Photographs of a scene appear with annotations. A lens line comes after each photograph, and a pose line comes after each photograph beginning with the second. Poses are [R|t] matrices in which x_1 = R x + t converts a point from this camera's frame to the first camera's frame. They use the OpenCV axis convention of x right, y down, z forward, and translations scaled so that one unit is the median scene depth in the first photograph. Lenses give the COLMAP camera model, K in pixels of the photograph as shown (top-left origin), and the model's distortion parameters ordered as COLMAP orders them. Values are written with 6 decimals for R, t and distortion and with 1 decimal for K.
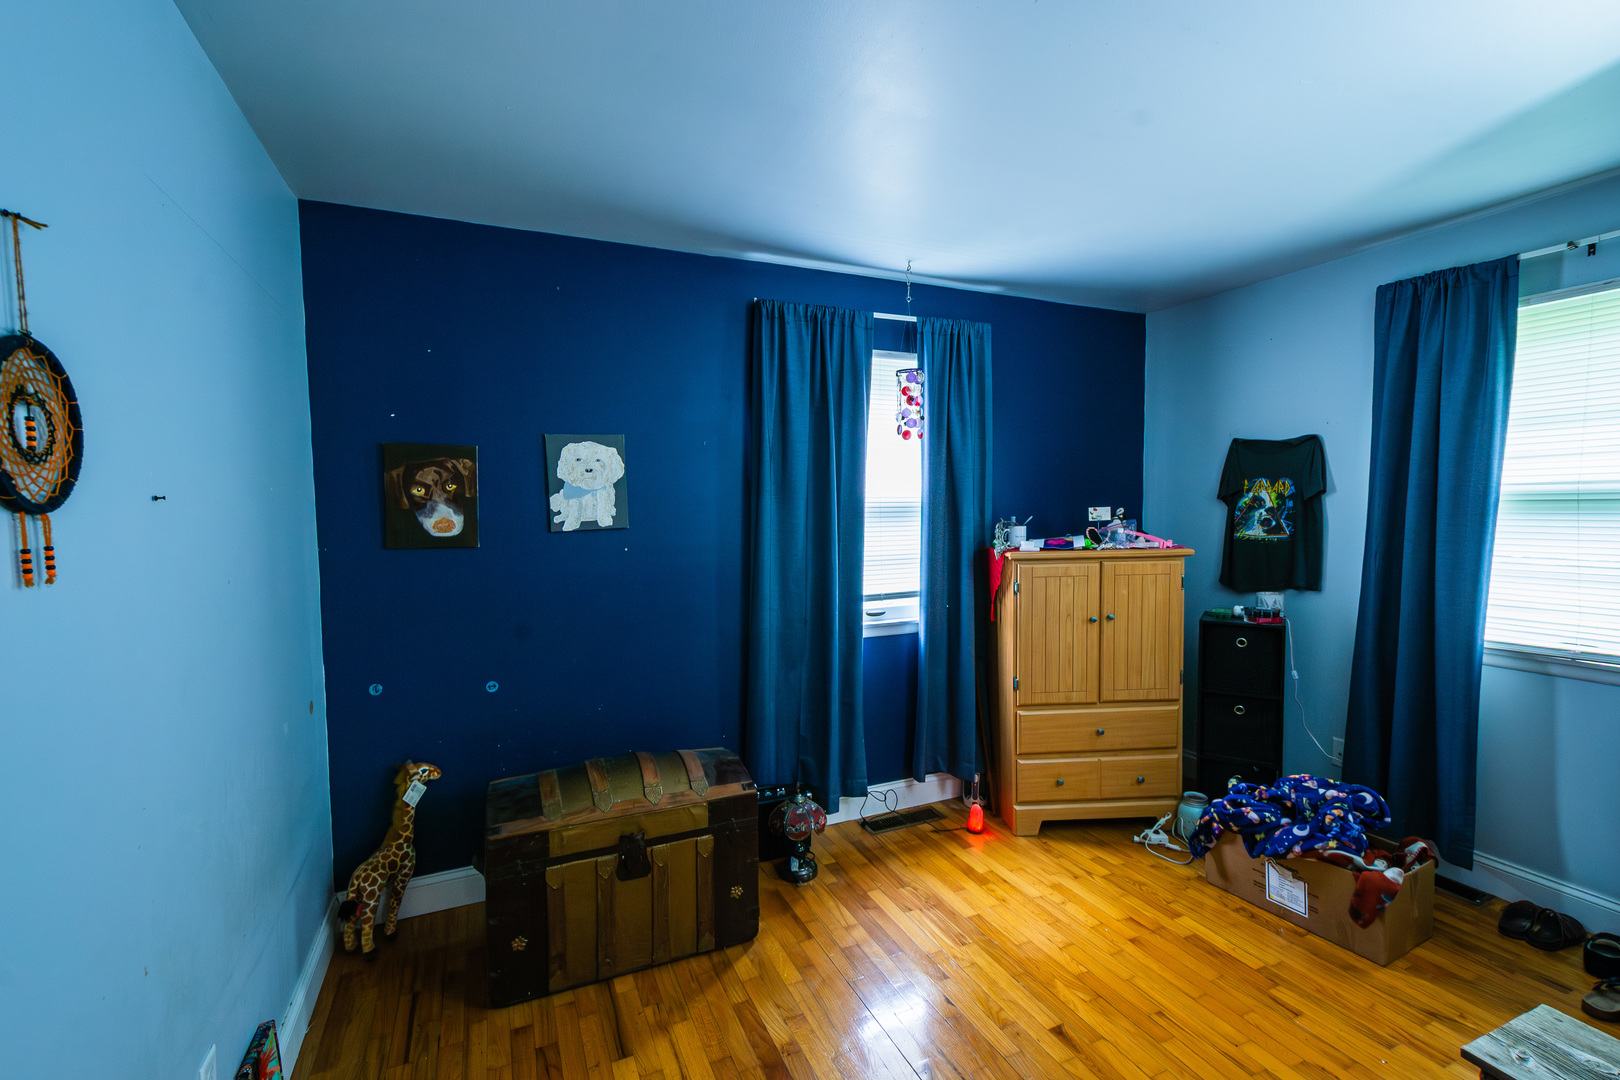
lens RADIAL K [[710.7, 0, 810.4], [0, 710.7, 546.6], [0, 0, 1]] dist [0.017407, -0.005747]
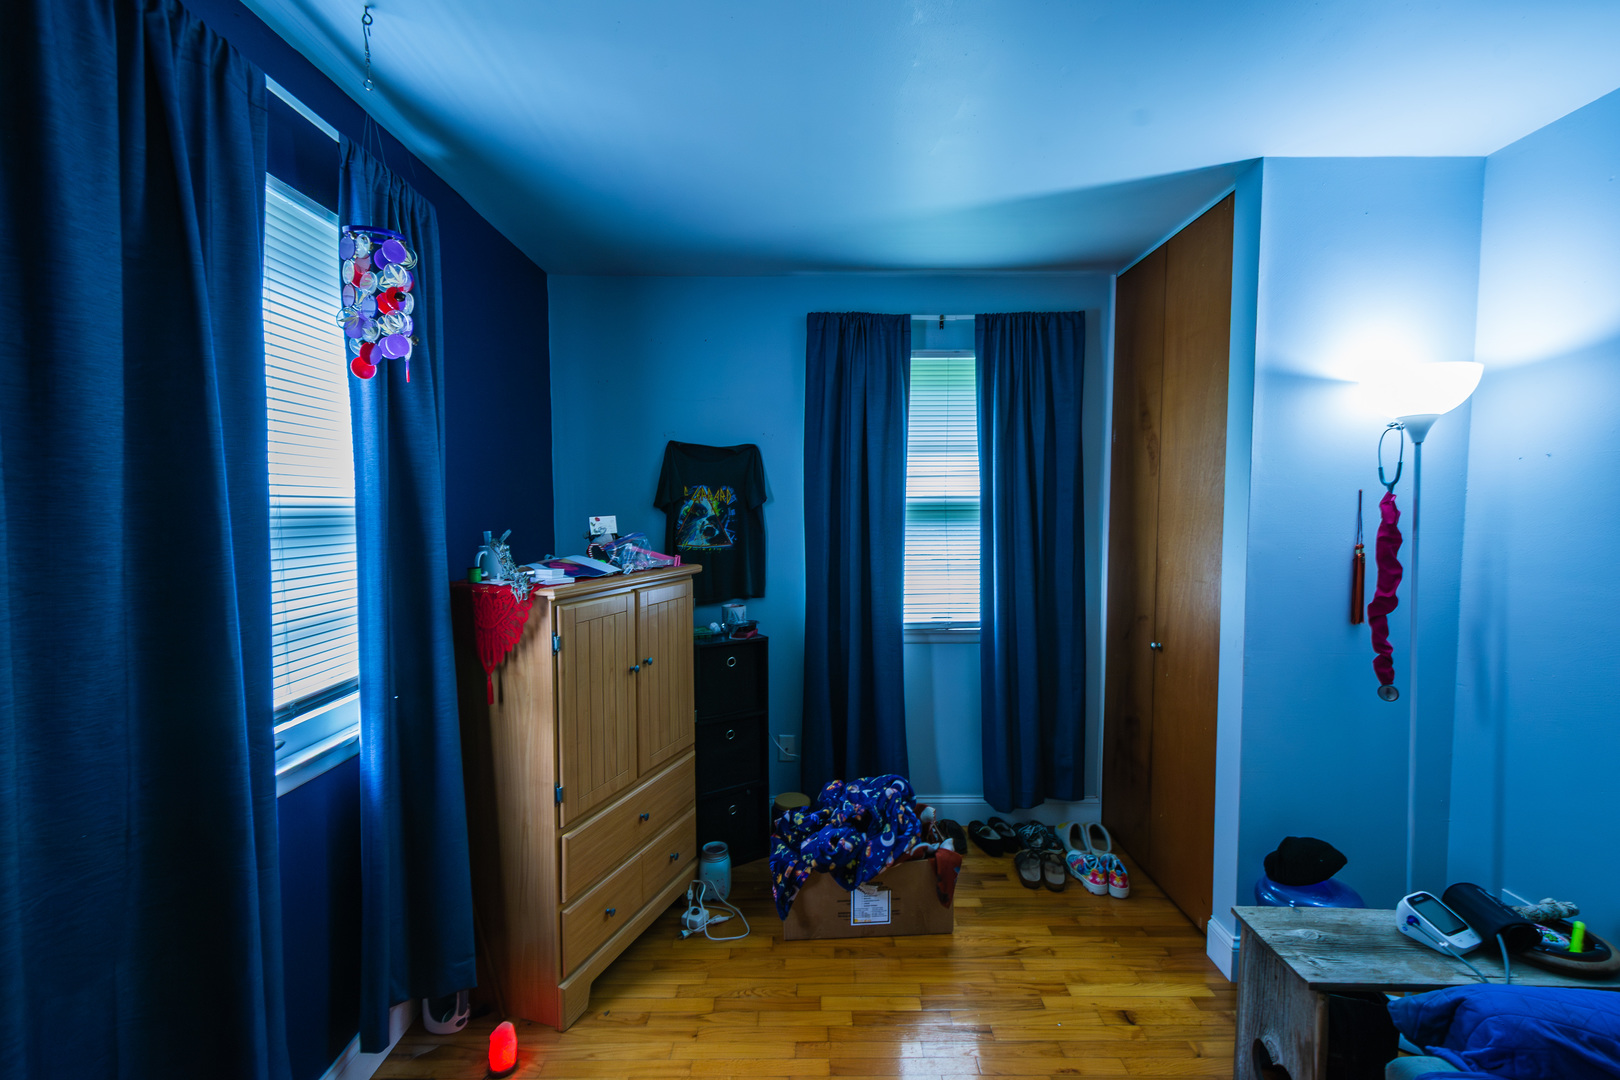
lens RADIAL K [[710.7, 0, 810.4], [0, 710.7, 546.6], [0, 0, 1]] dist [0.017407, -0.005747]
pose [[0.409149, -0.040352, 0.911575, -0.189287], [0.052976, 0.998387, 0.020418, -0.028199], [-0.910928, 0.039938, 0.410627, 0.522606]]
